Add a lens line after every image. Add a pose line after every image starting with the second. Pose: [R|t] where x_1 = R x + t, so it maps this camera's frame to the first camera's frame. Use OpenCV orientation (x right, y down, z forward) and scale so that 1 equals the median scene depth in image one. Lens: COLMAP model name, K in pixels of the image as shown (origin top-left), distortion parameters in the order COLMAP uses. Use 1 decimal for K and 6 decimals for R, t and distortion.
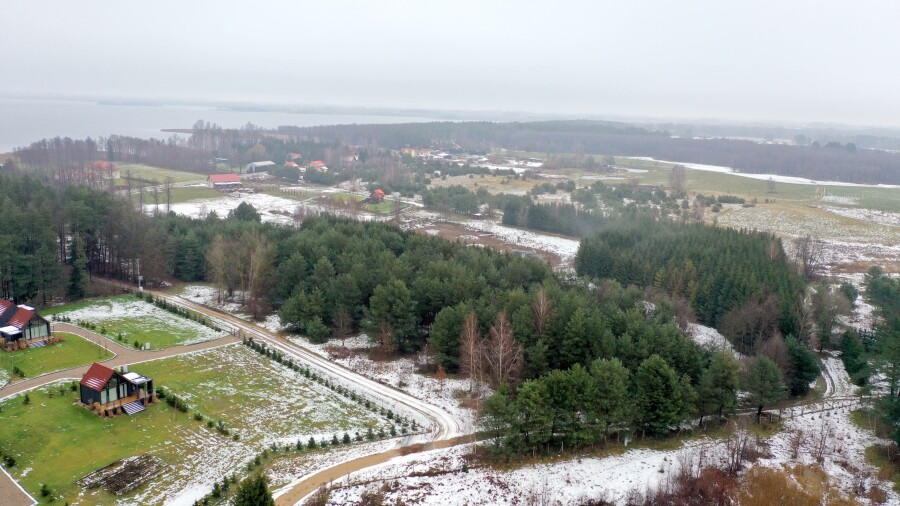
lens RADIAL K [[750.3, 0, 450.0], [0, 750.3, 253.0], [0, 0, 1]] dist [-0.000539, -0.001128]
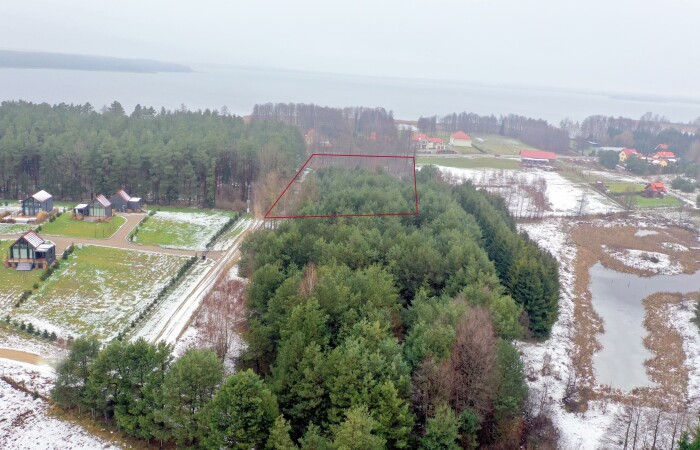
lens RADIAL K [[656.1, 0, 350.0], [0, 656.1, 225.0], [0, 0, 1]] dist [-0.000471, 0.001599]
pose [[0.627604, 0.185171, -0.756191, 0.709994], [-0.196489, 0.977533, 0.076295, -0.060493], [0.753329, 0.100700, 0.649888, 0.587314]]
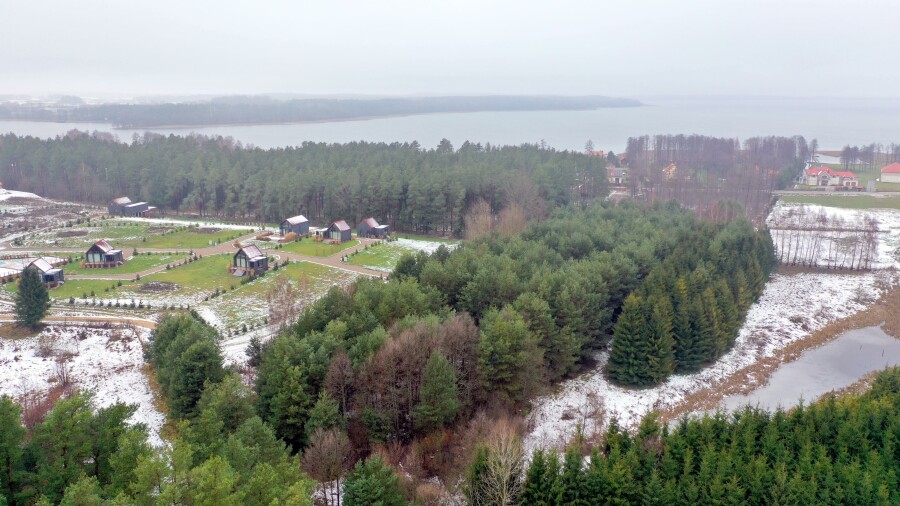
lens RADIAL K [[750.3, 0, 450.0], [0, 750.3, 253.0], [0, 0, 1]] dist [-0.000539, -0.001128]
pose [[0.136777, 0.172771, -0.975419, 1.061500], [-0.188671, 0.971192, 0.145566, -0.138049], [0.972469, 0.164123, 0.165434, 1.023580]]
